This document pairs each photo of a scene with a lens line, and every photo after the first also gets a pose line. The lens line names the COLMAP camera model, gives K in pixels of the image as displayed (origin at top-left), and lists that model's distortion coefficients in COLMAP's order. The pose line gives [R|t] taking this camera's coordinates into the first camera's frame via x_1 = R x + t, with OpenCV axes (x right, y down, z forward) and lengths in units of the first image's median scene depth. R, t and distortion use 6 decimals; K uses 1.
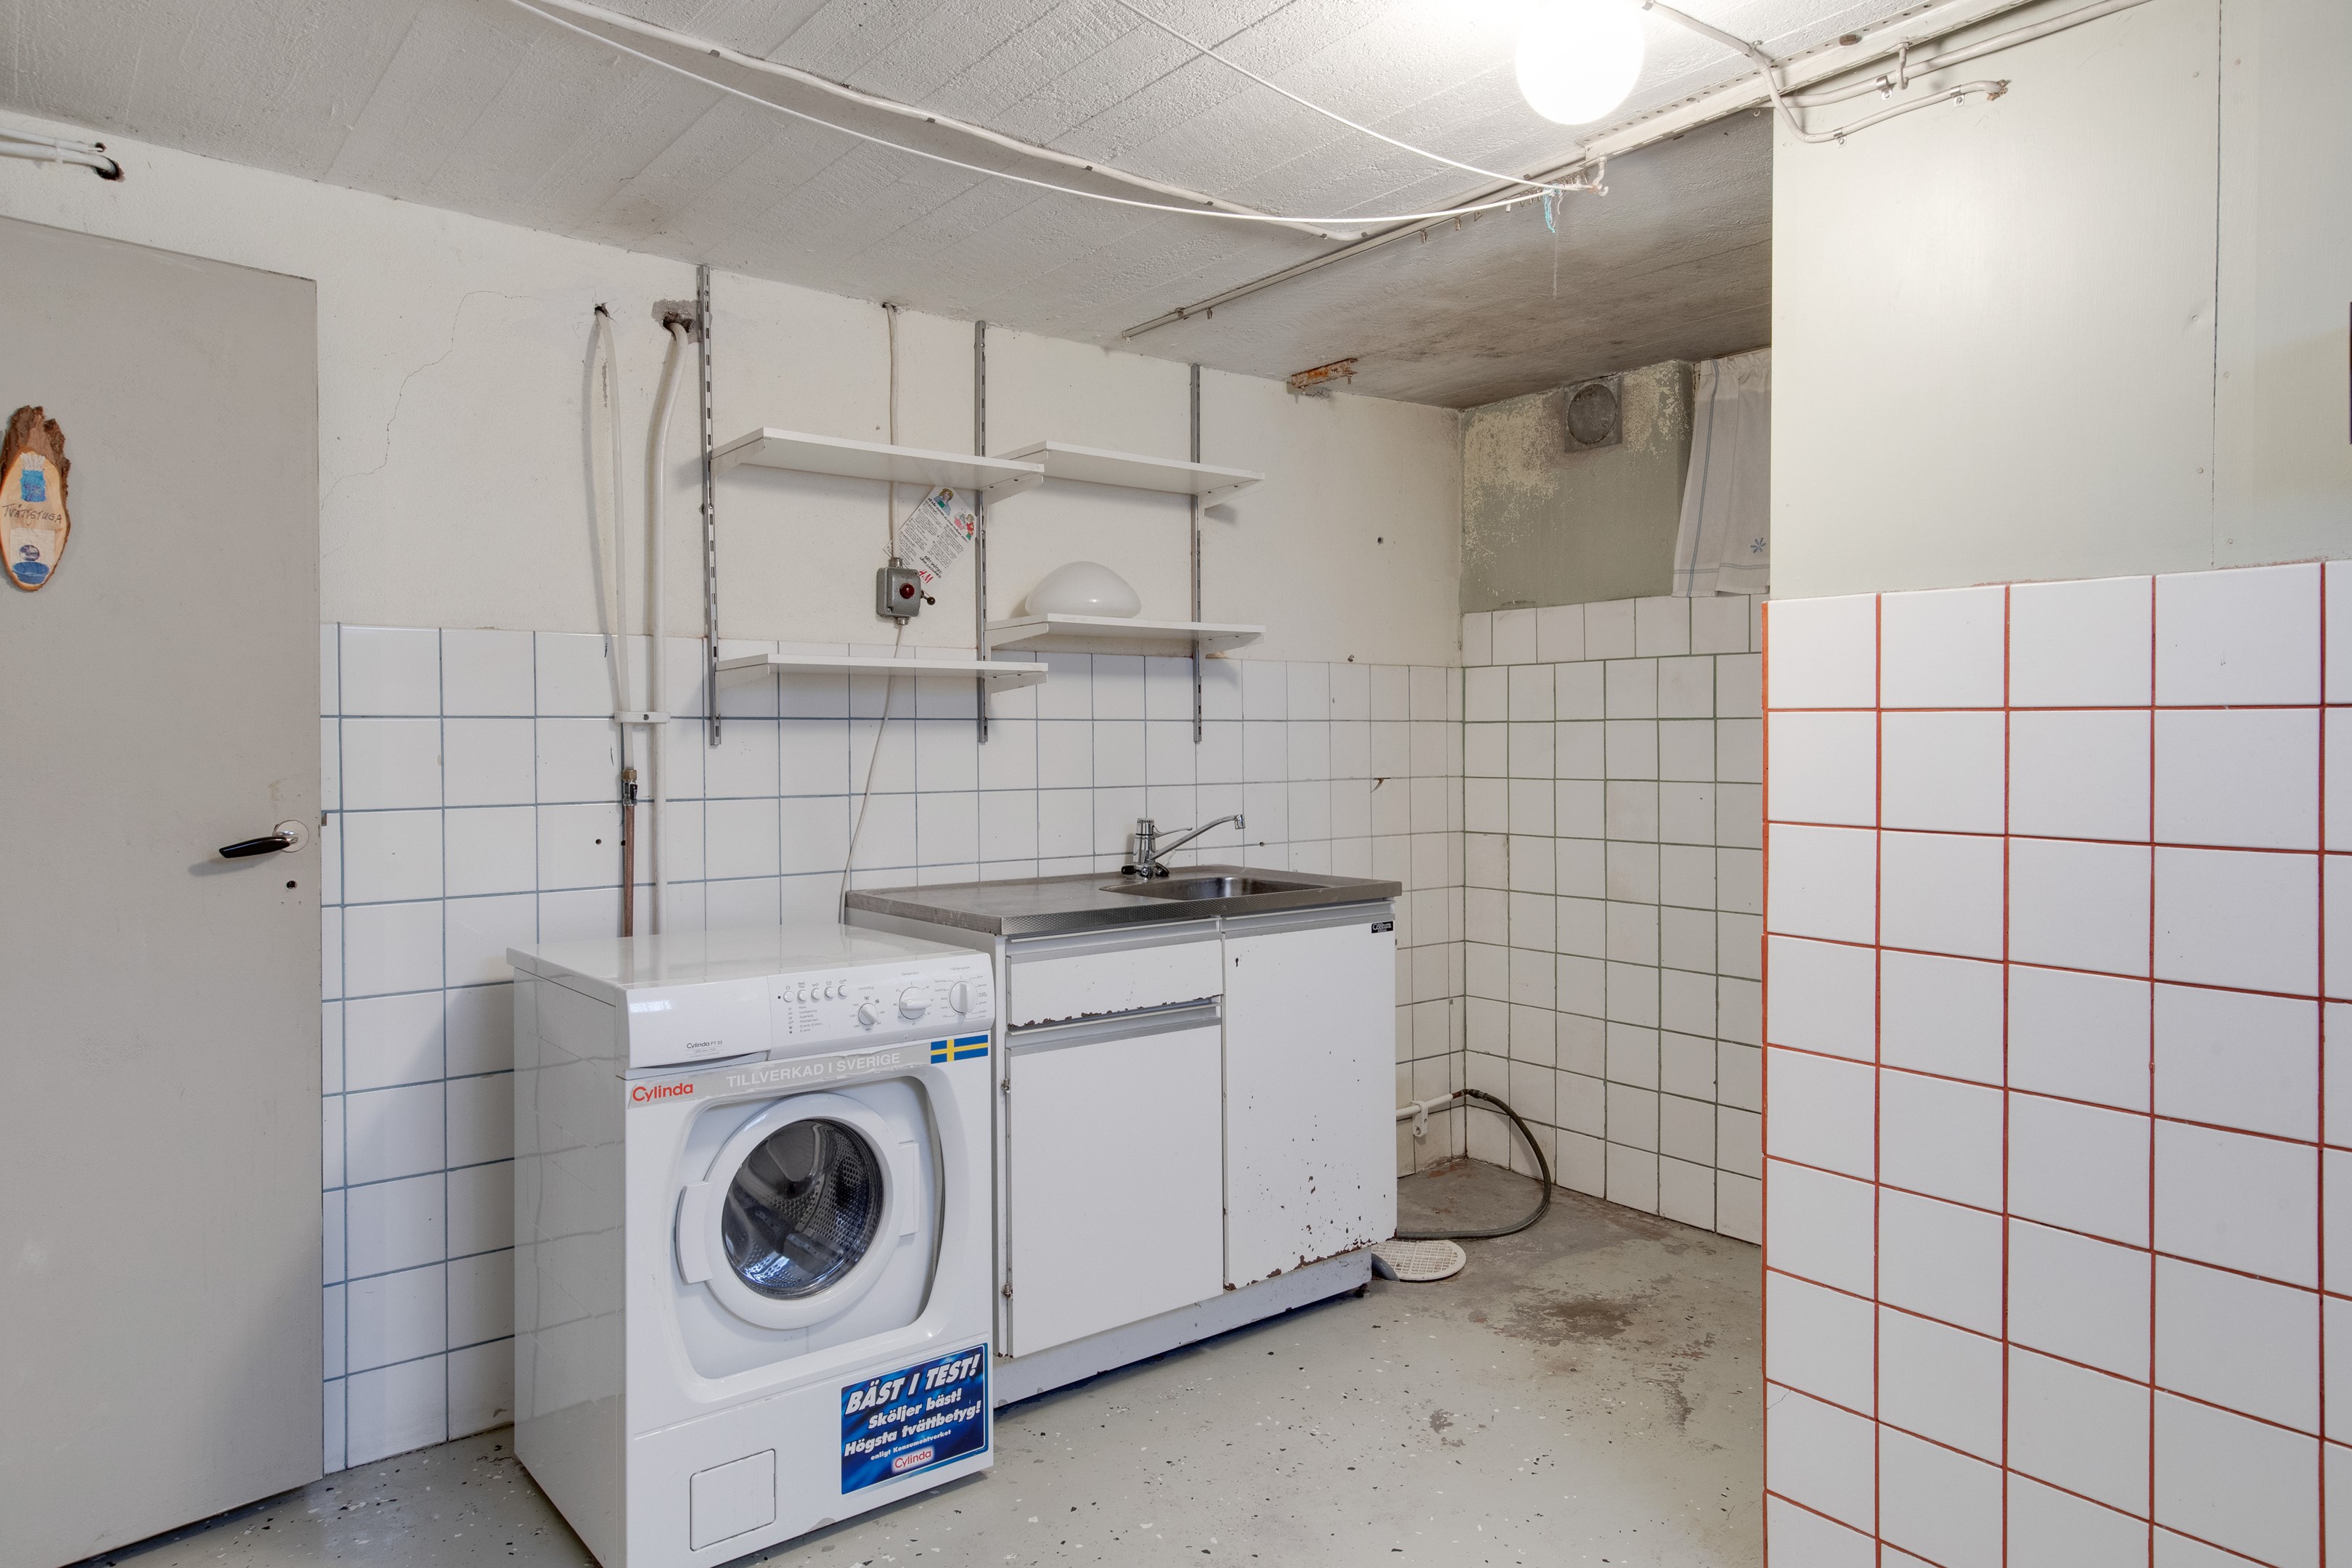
lens RADIAL K [[1477.6, 0, 1186.9], [0, 1477.6, 740.6], [0, 0, 1]] dist [-0.005551, -0.000336]
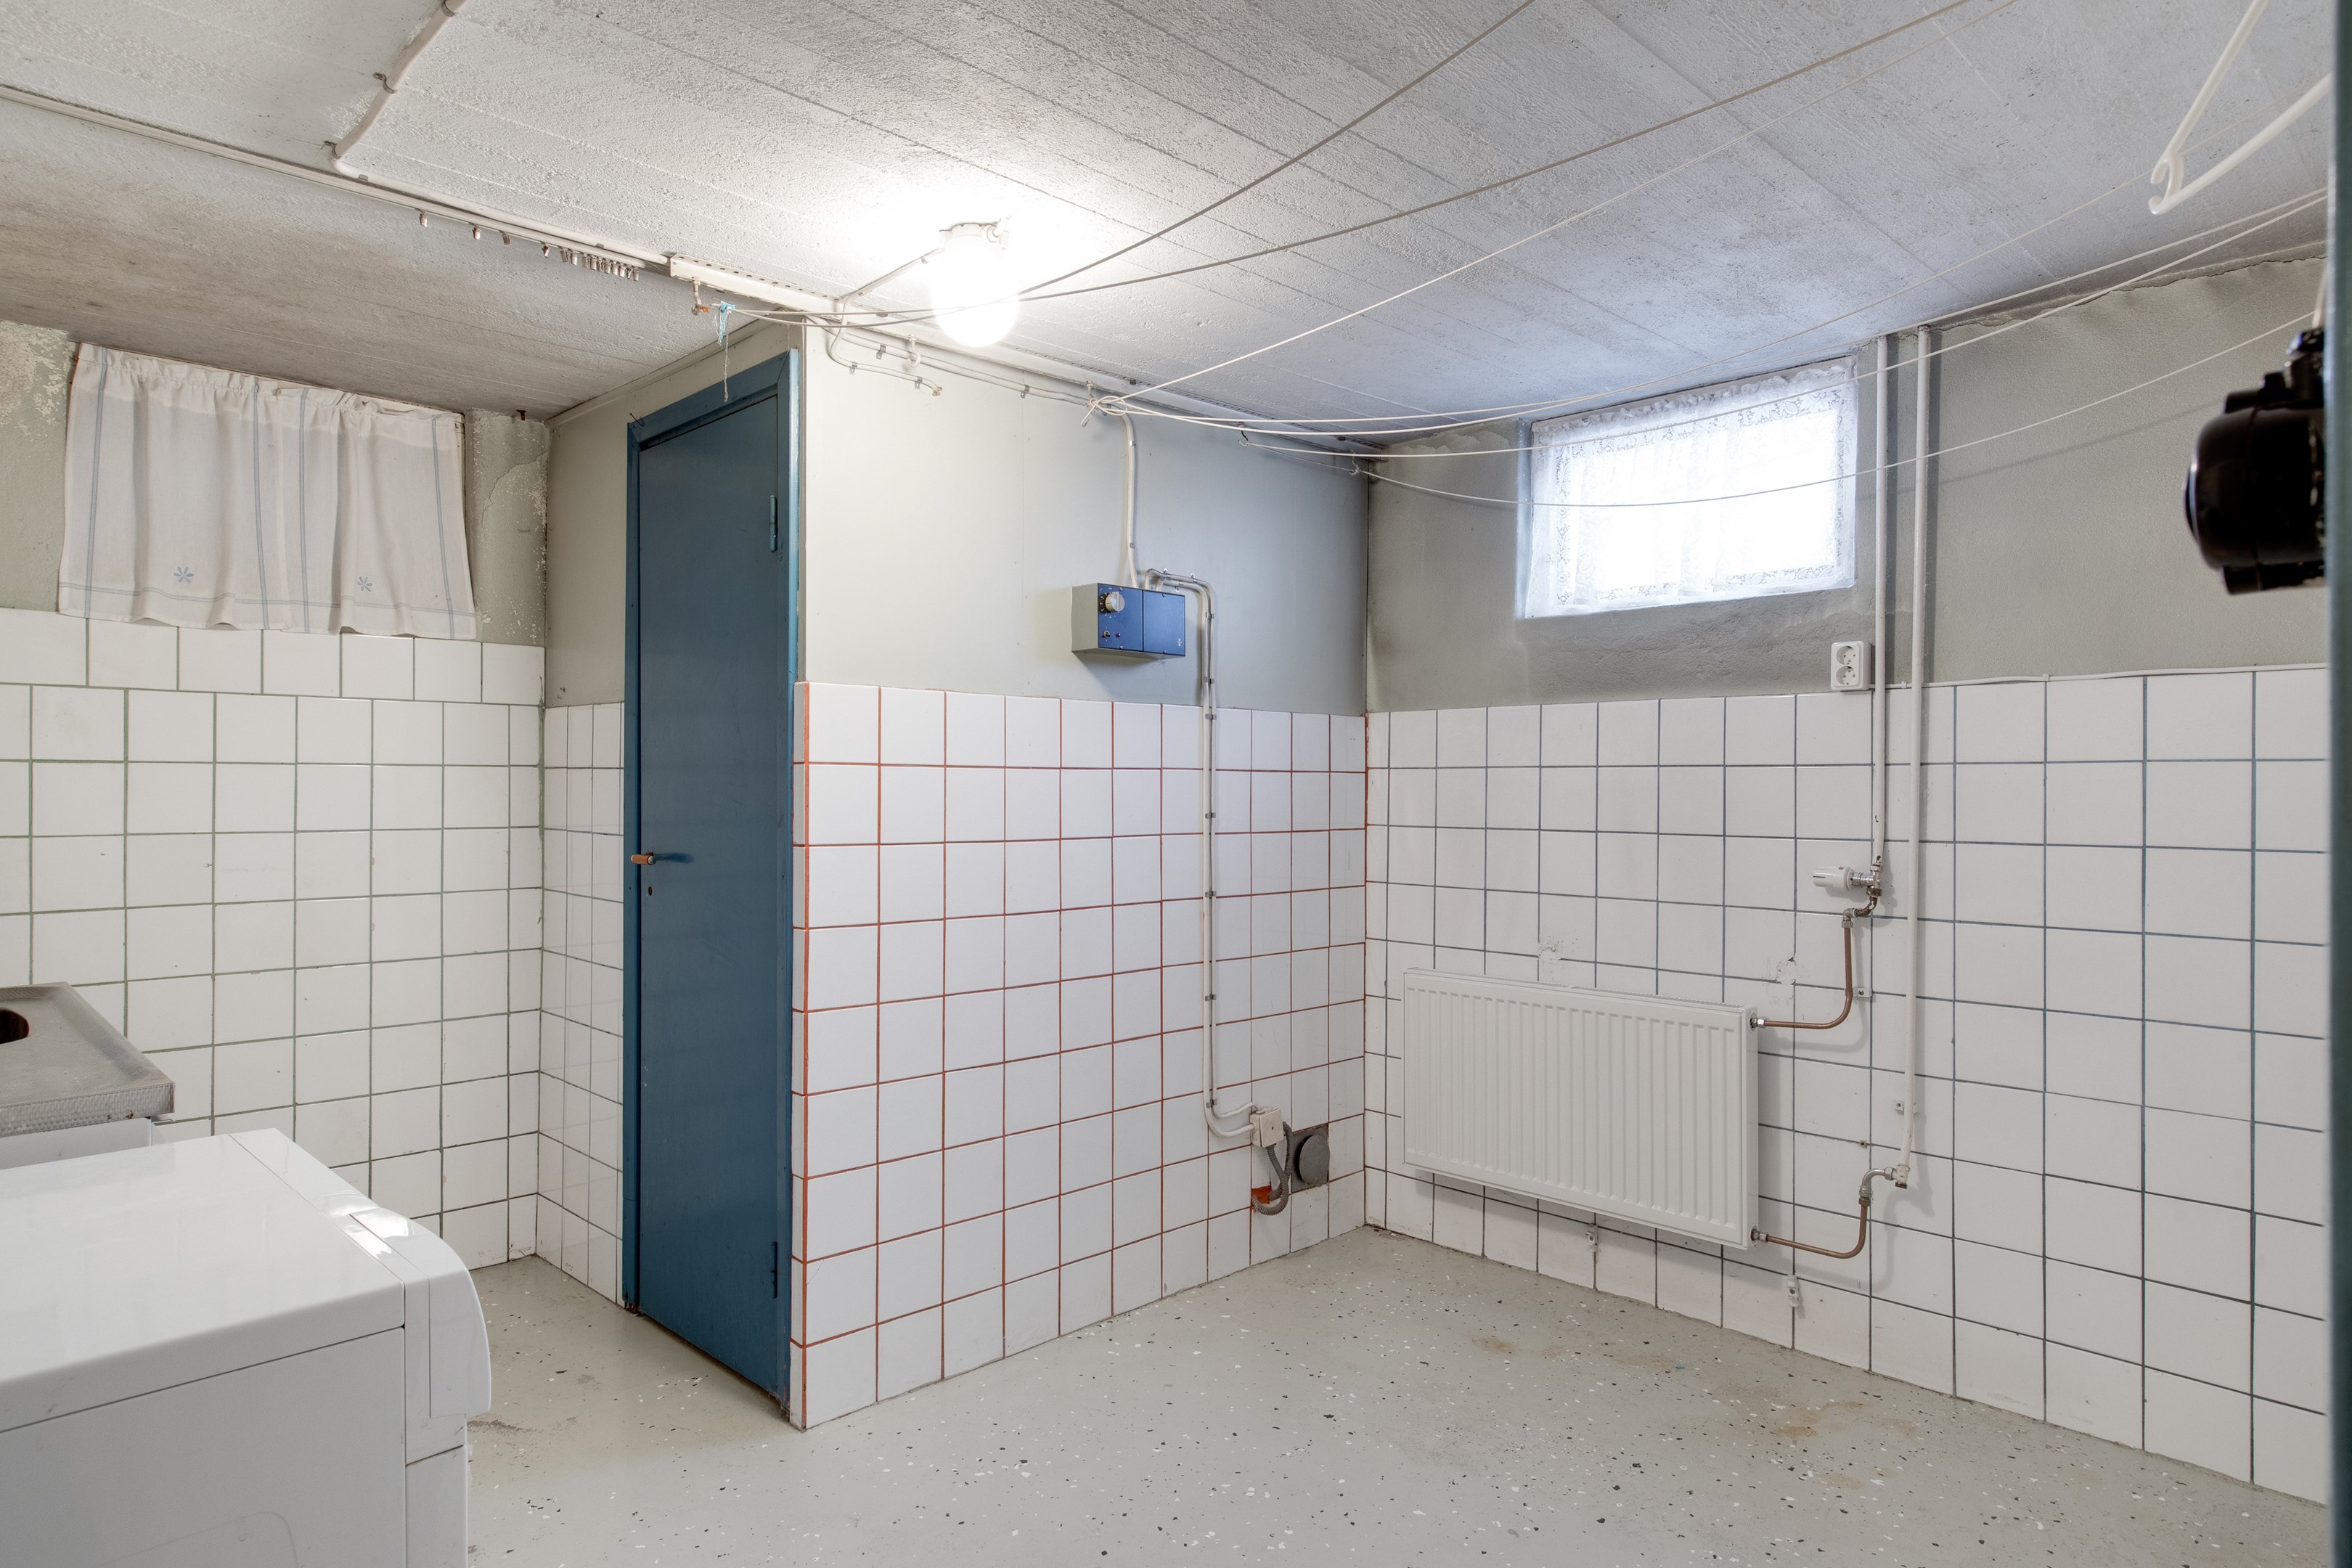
lens RADIAL K [[1375.8, 0, 1177.0], [0, 1375.8, 791.3], [0, 0, 1]] dist [0.003876, -0.000479]
pose [[-0.106341, 0.001419, 0.994329, -0.592704], [0.000865, 0.999999, -0.001334, 0.005047], [-0.994329, 0.000719, -0.106342, 0.526315]]
